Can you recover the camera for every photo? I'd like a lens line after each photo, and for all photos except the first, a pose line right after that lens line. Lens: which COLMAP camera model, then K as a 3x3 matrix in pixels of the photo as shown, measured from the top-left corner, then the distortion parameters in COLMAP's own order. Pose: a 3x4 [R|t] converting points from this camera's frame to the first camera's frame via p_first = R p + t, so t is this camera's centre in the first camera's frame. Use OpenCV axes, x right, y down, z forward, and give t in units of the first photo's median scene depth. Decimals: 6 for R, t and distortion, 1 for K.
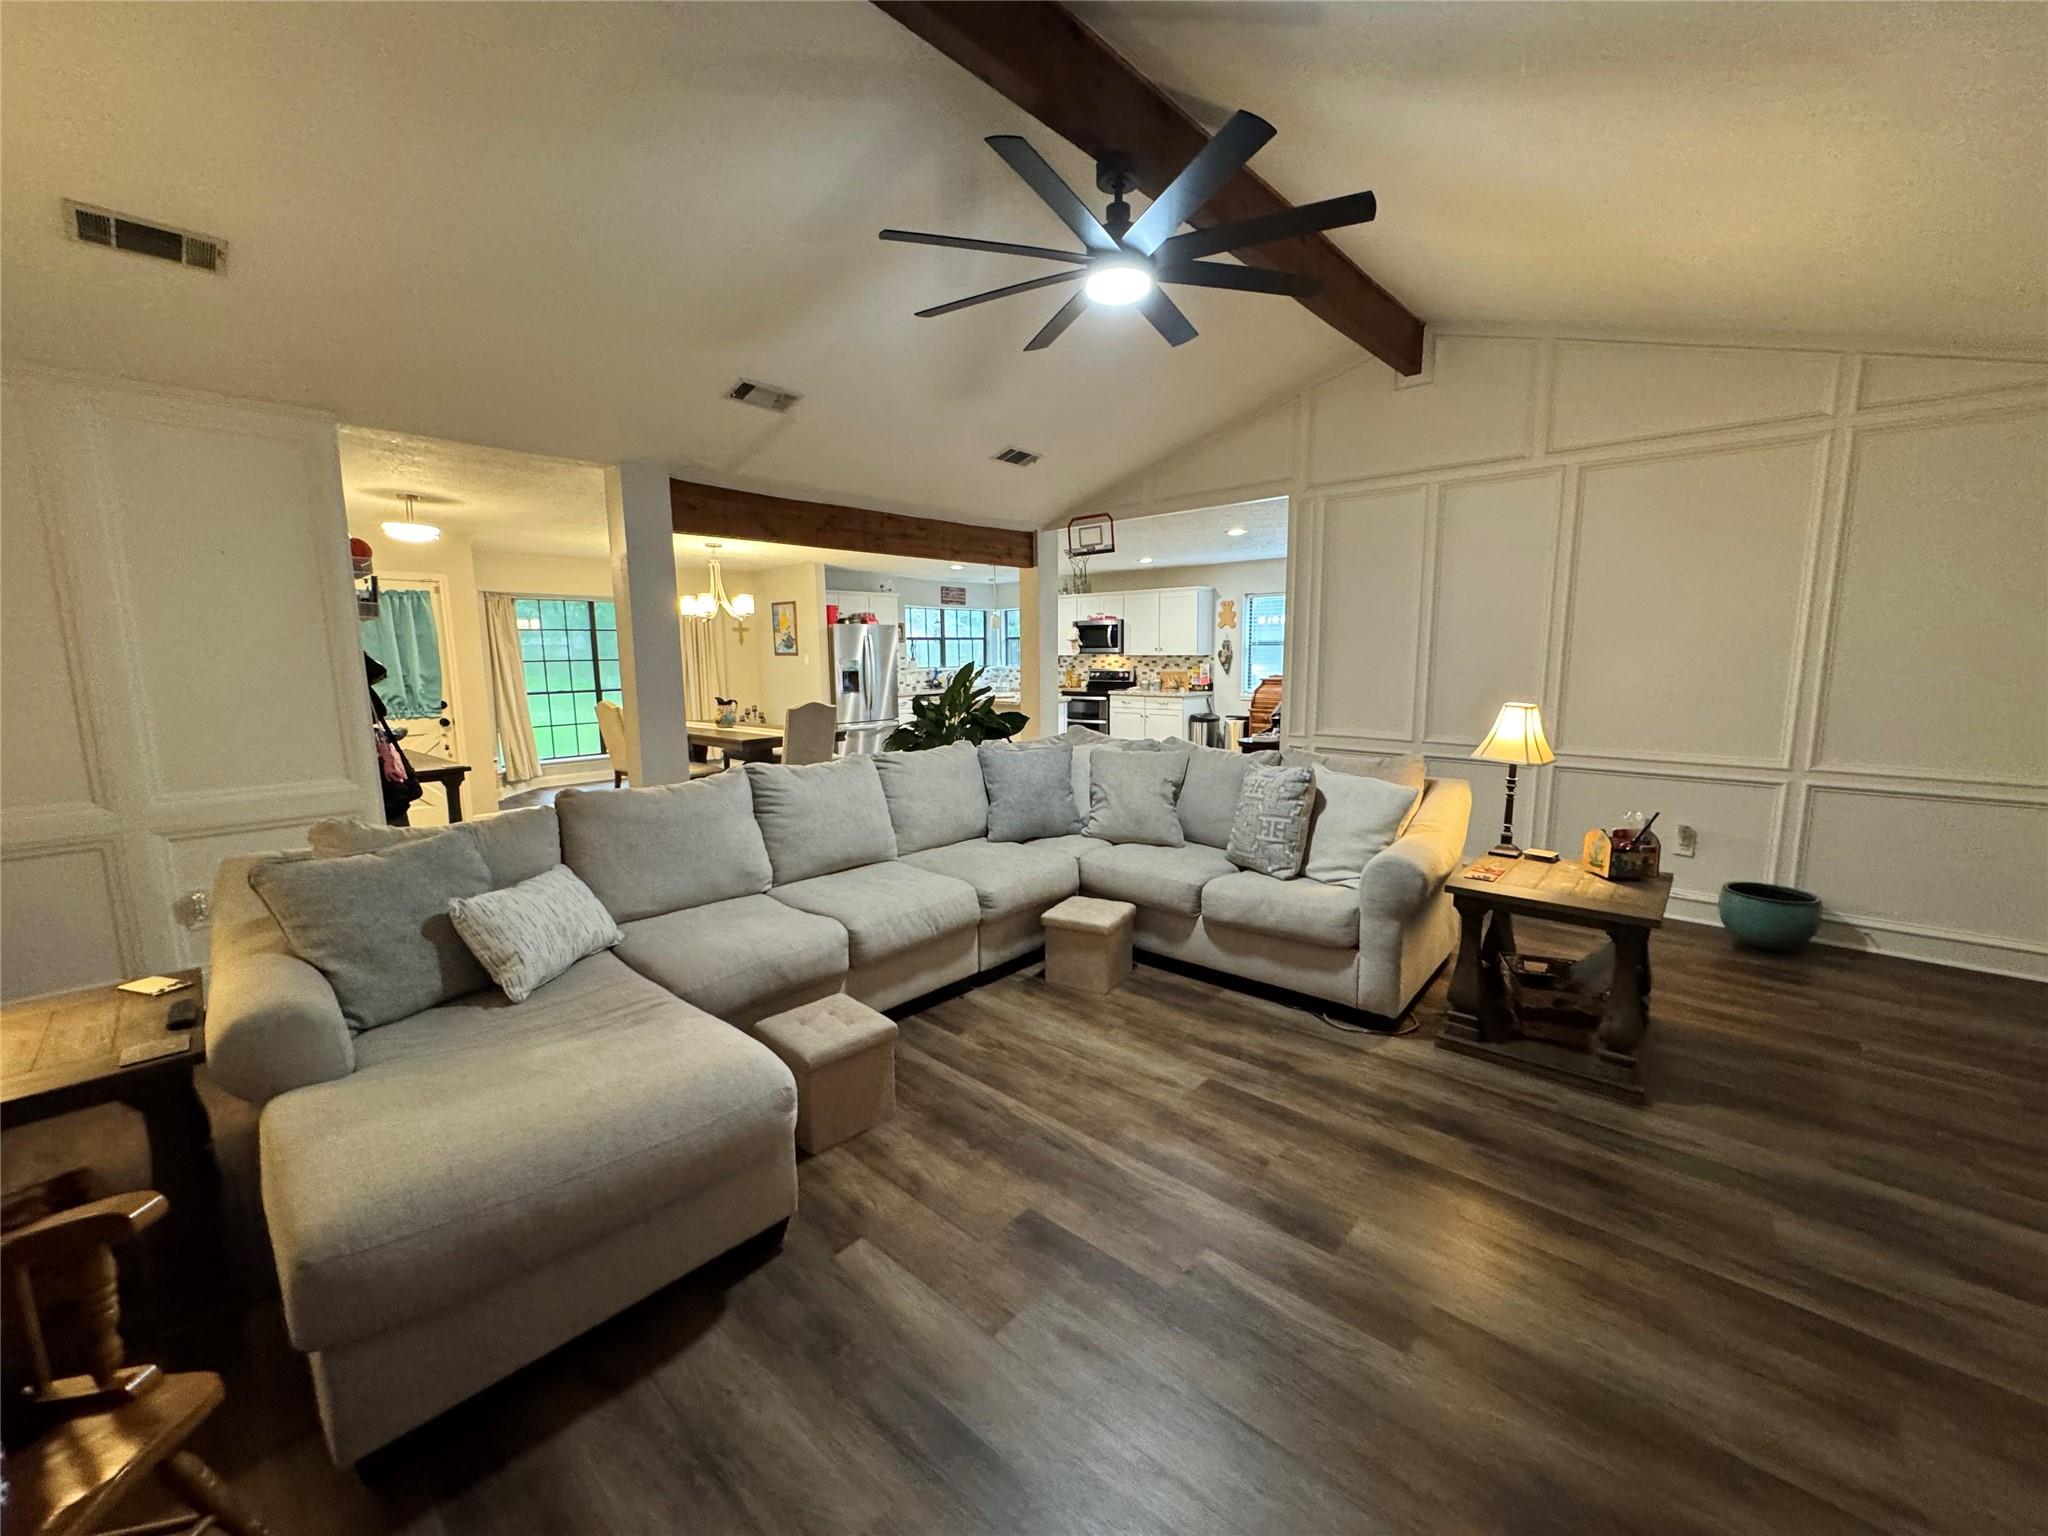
lens RADIAL K [[827.1, 0, 1022.4], [0, 827.1, 767.0], [0, 0, 1]] dist [0.000925, -0.000496]
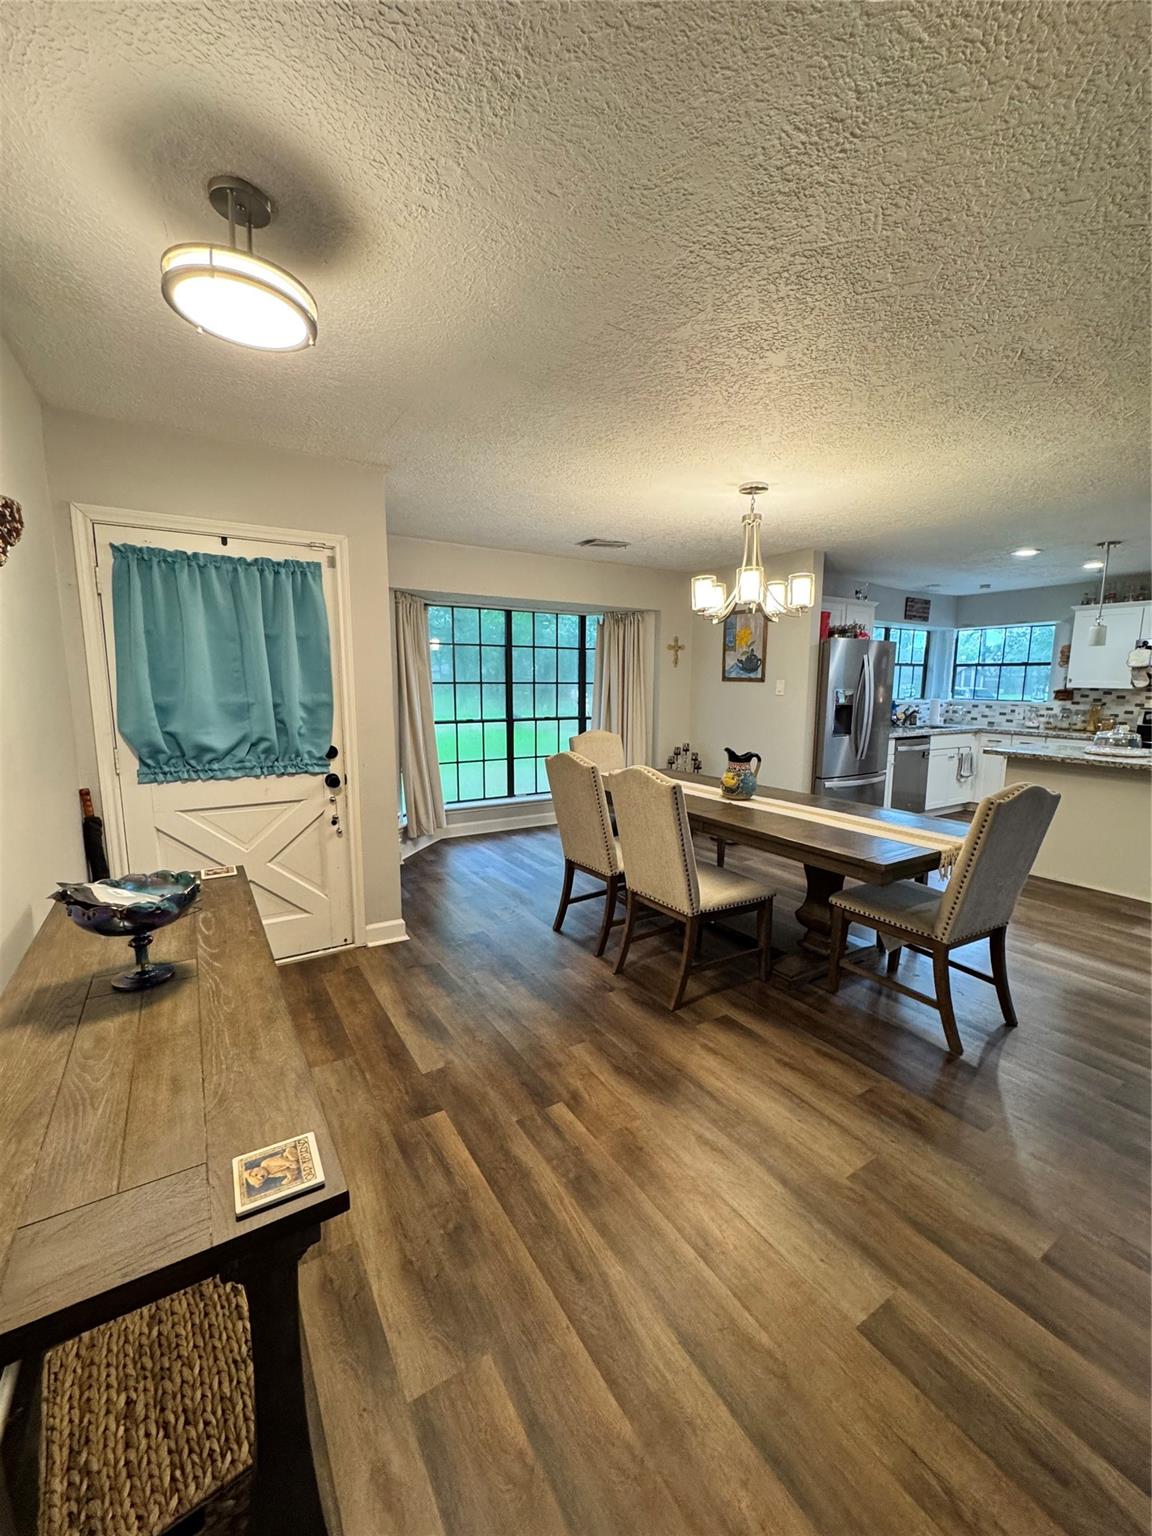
lens RADIAL K [[620.4, 0, 573.9], [0, 620.4, 771.9], [0, 0, 1]] dist [0.000925, -0.000496]
pose [[0.961612, 0.059202, -0.267949, -0.268637], [-0.056439, 0.998244, 0.018009, -0.052361], [0.268545, -0.002195, 0.963265, 0.403002]]
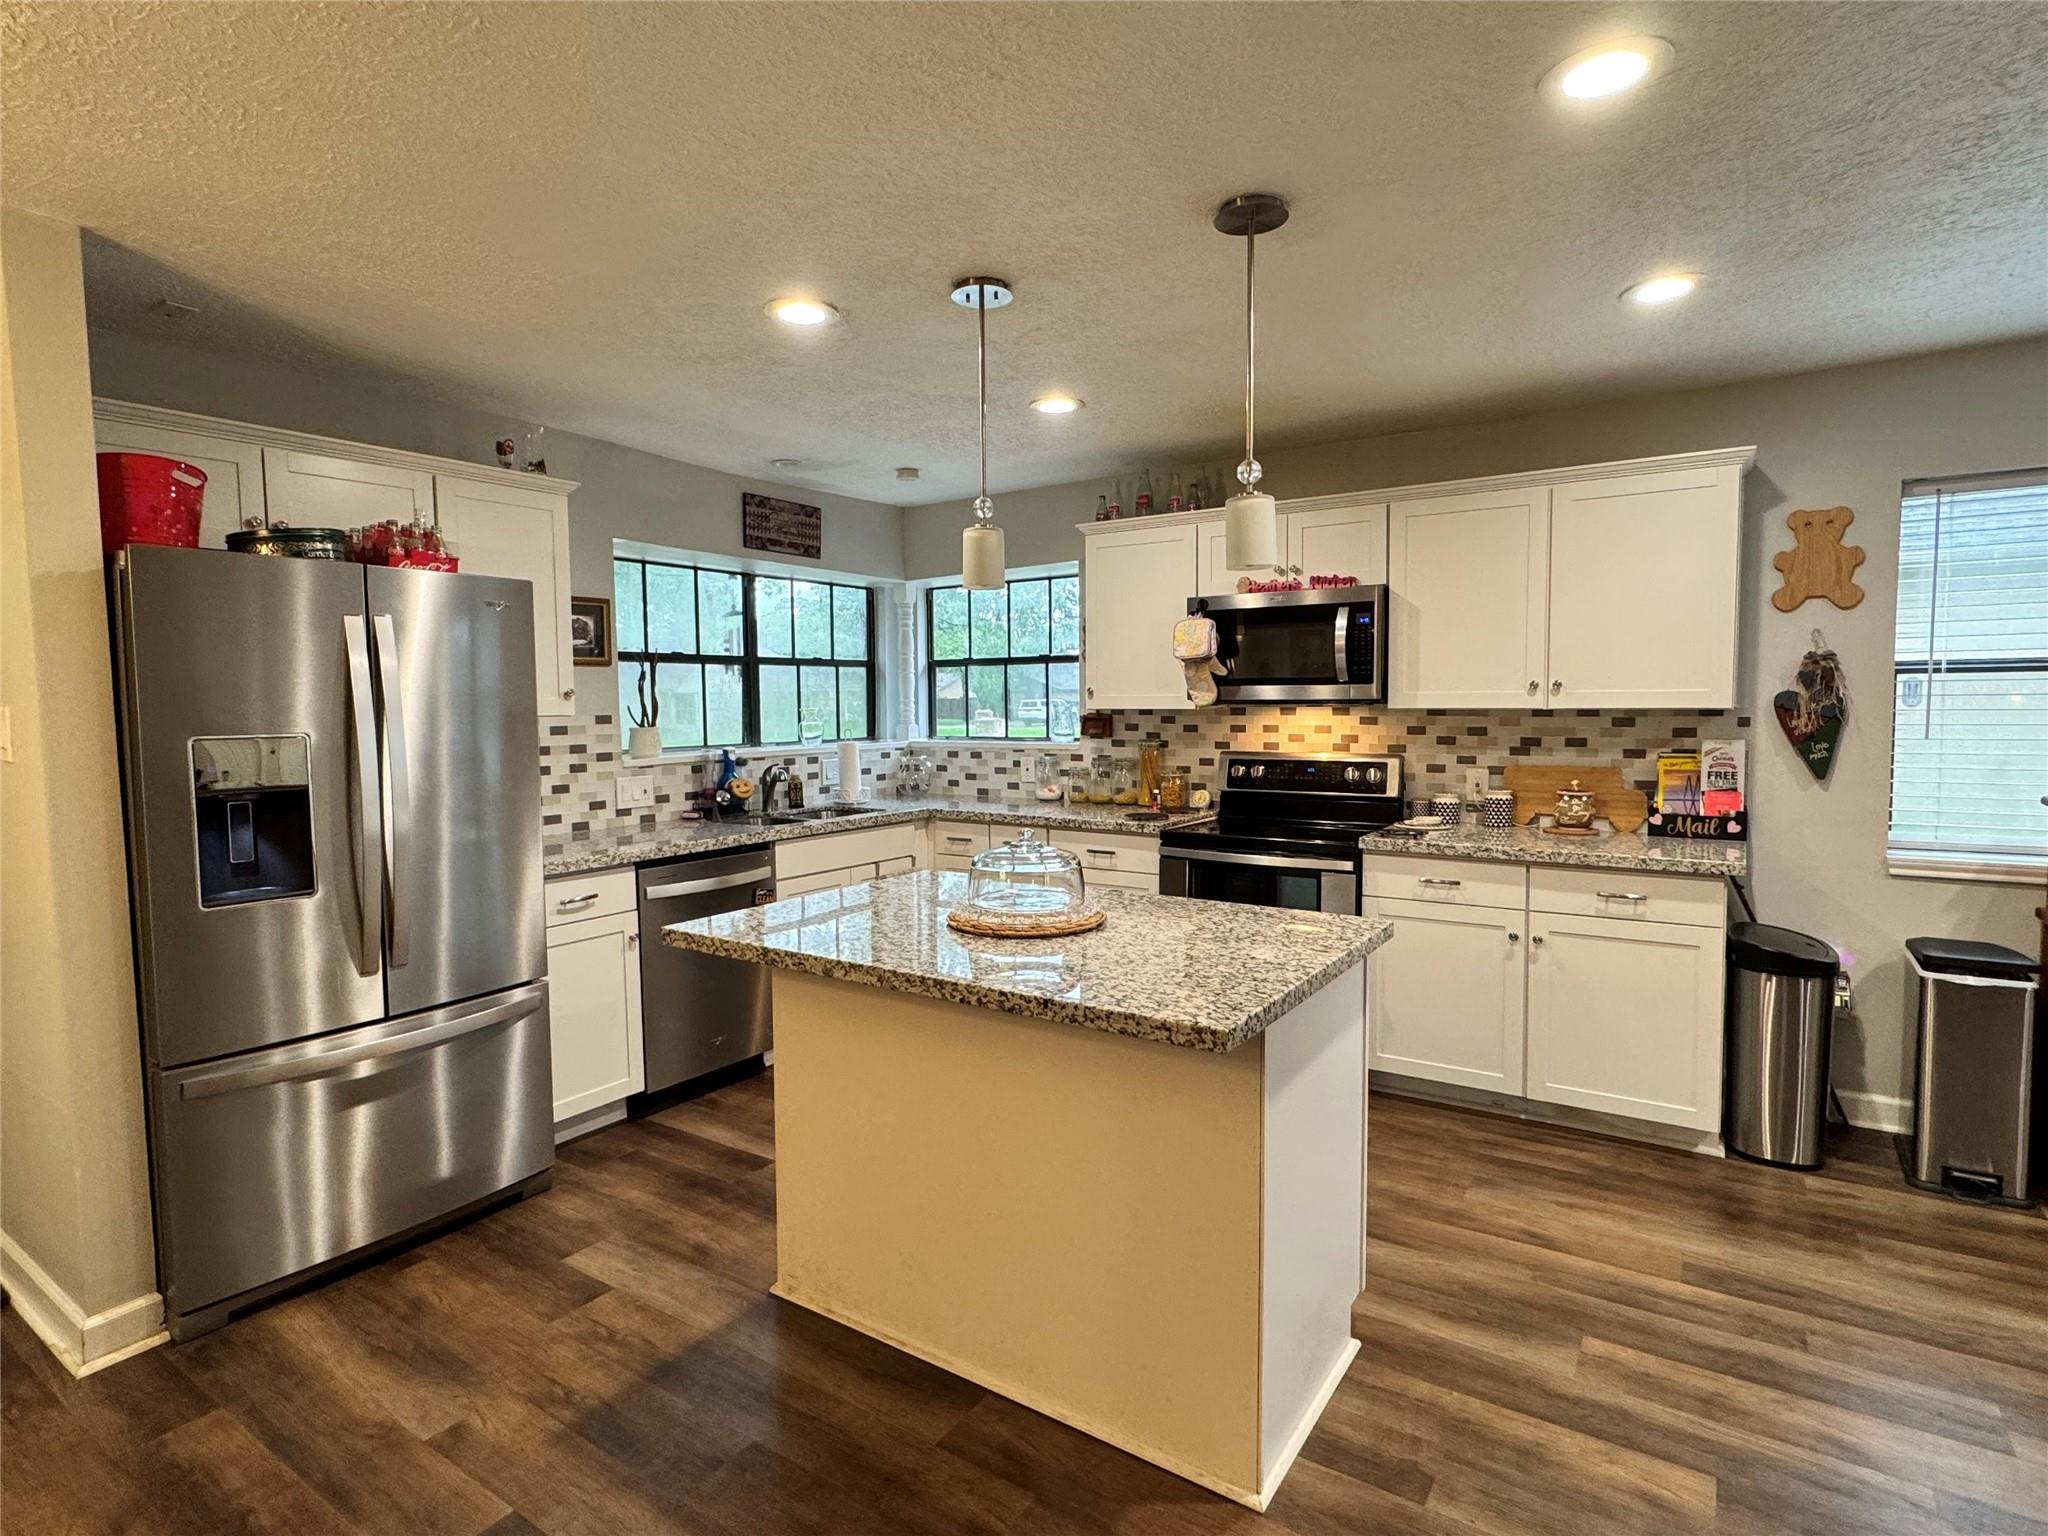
lens RADIAL K [[1064.8, 0, 1021.1], [0, 1064.8, 771.2], [0, 0, 1]] dist [0.000907, -0.000115]
pose [[0.990832, -0.007460, 0.134896, -0.056215], [0.017760, 0.997002, -0.075313, -0.092414], [-0.133930, 0.077019, 0.987993, 0.685018]]
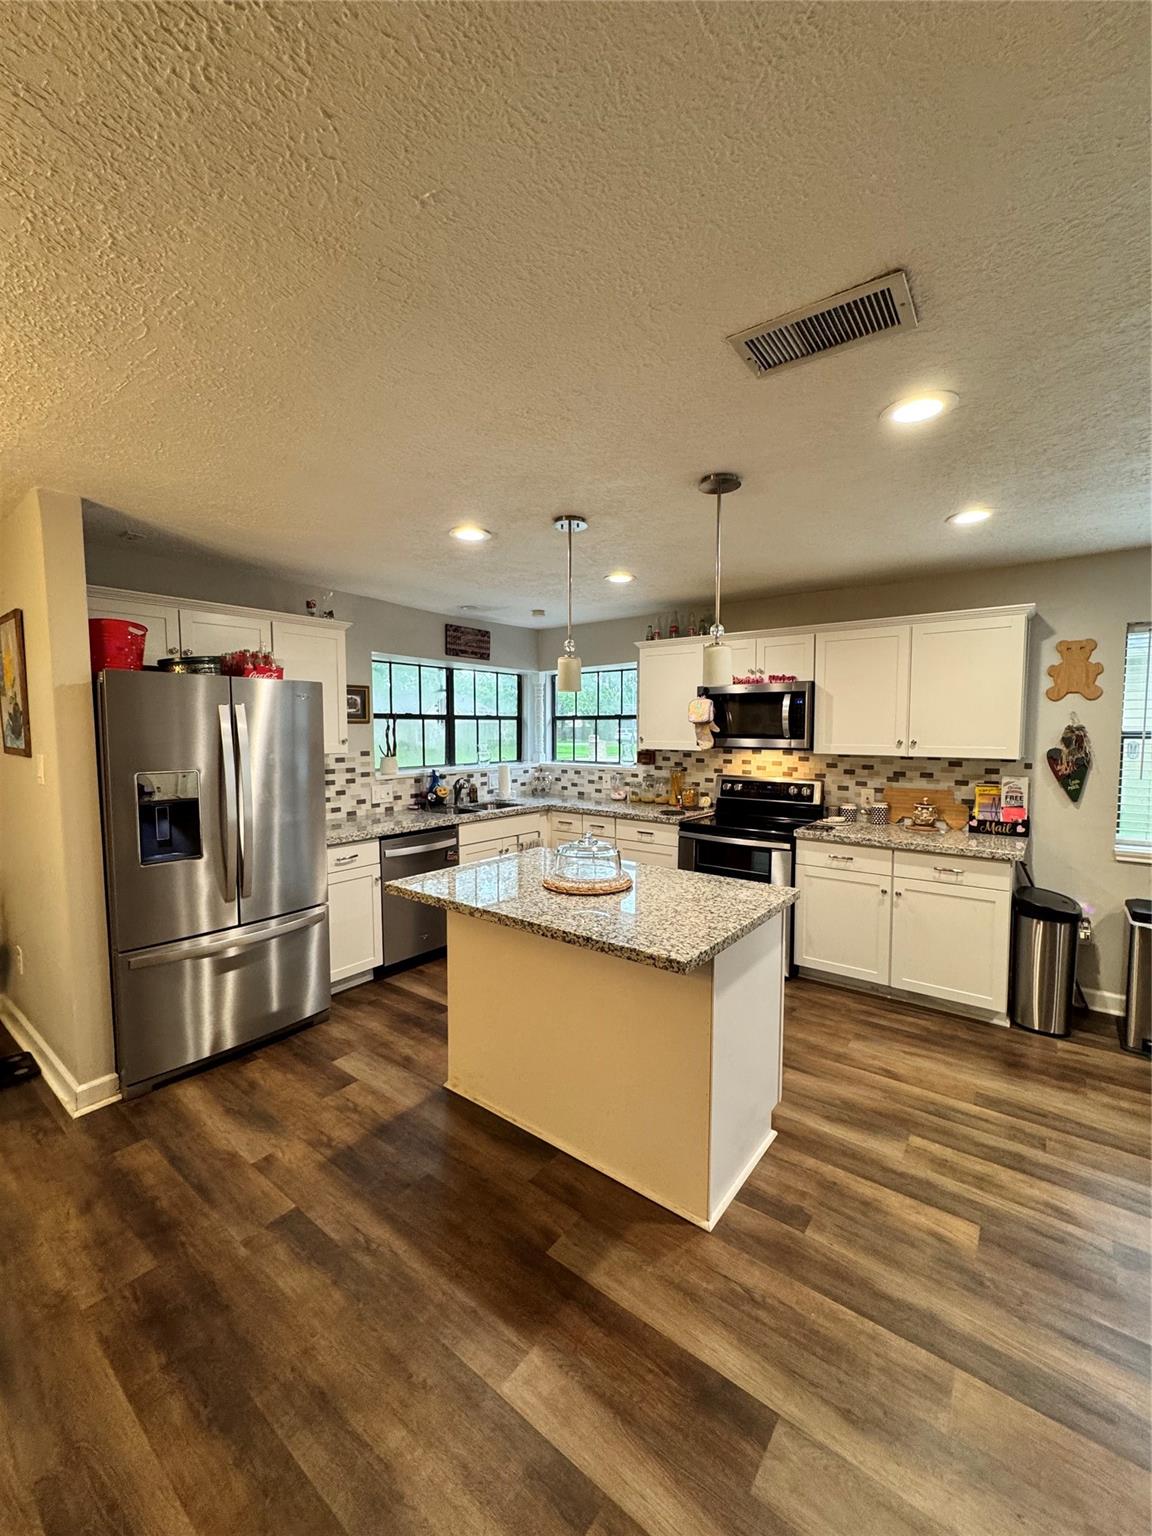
lens RADIAL K [[620.4, 0, 580.2], [0, 620.4, 769.0], [0, 0, 1]] dist [0.000925, -0.000496]
pose [[0.997177, 0.005646, 0.074871, -0.044722], [-0.000064, 0.997233, -0.074341, -0.103826], [-0.075084, 0.074126, 0.994418, 0.676727]]
